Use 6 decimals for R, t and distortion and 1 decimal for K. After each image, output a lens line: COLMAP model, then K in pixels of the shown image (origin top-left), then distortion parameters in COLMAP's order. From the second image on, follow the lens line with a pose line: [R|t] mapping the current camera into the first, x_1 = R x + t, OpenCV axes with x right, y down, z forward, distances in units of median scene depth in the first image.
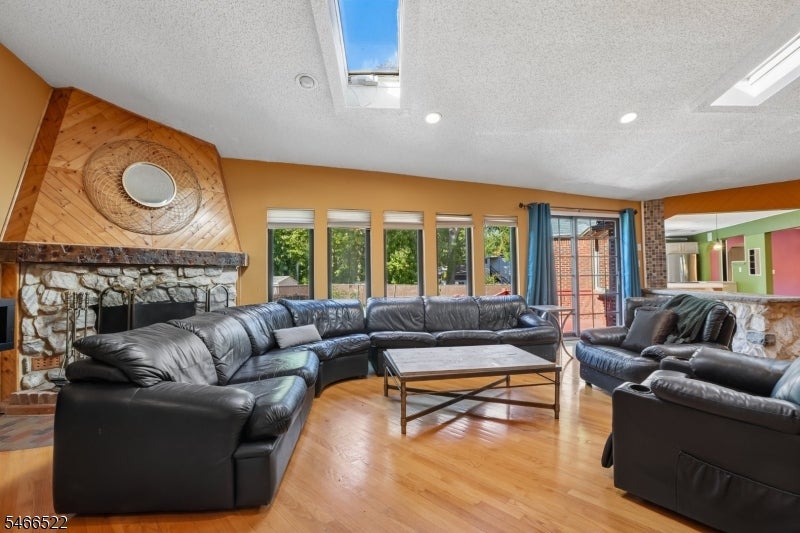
lens RADIAL K [[364.6, 0, 400.0], [0, 364.6, 266.5], [0, 0, 1]] dist [-0.063445, 0.030281]
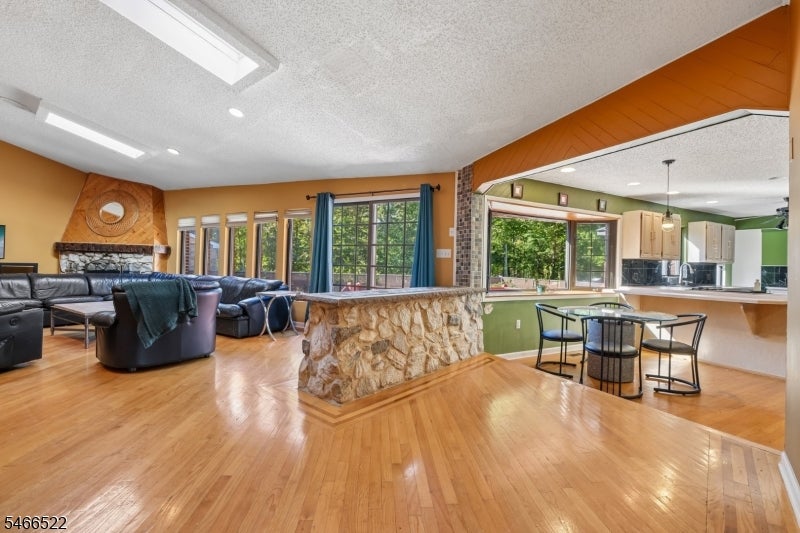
lens RADIAL K [[364.6, 0, 400.0], [0, 364.6, 266.5], [0, 0, 1]] dist [-0.063445, 0.030281]
pose [[0.743697, 0.028836, -0.667895, 1.362169], [-0.016936, 0.999561, 0.024297, 0.002228], [0.668303, -0.006758, 0.743859, 0.424348]]
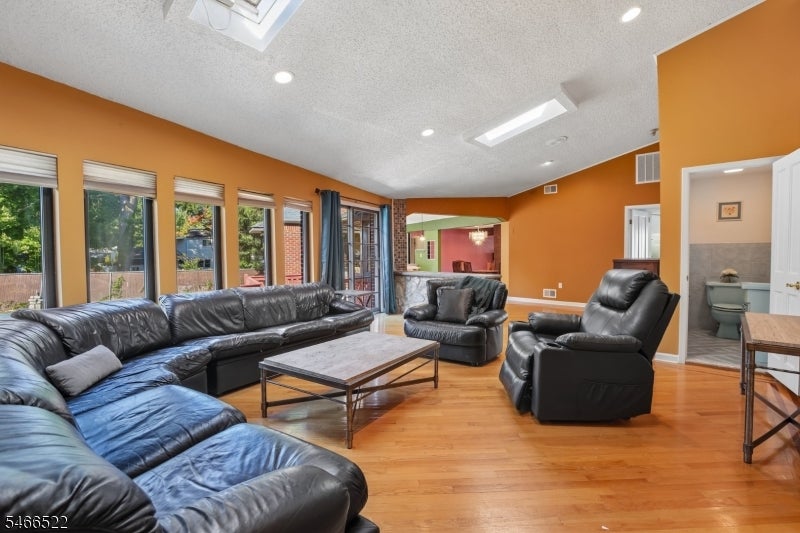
lens RADIAL K [[364.6, 0, 400.0], [0, 364.6, 266.5], [0, 0, 1]] dist [-0.063445, 0.030281]
pose [[0.673990, -0.019382, 0.738486, -0.271244], [-0.015555, 0.999062, 0.040417, -0.006656], [-0.738577, -0.038728, 0.673056, 0.171025]]
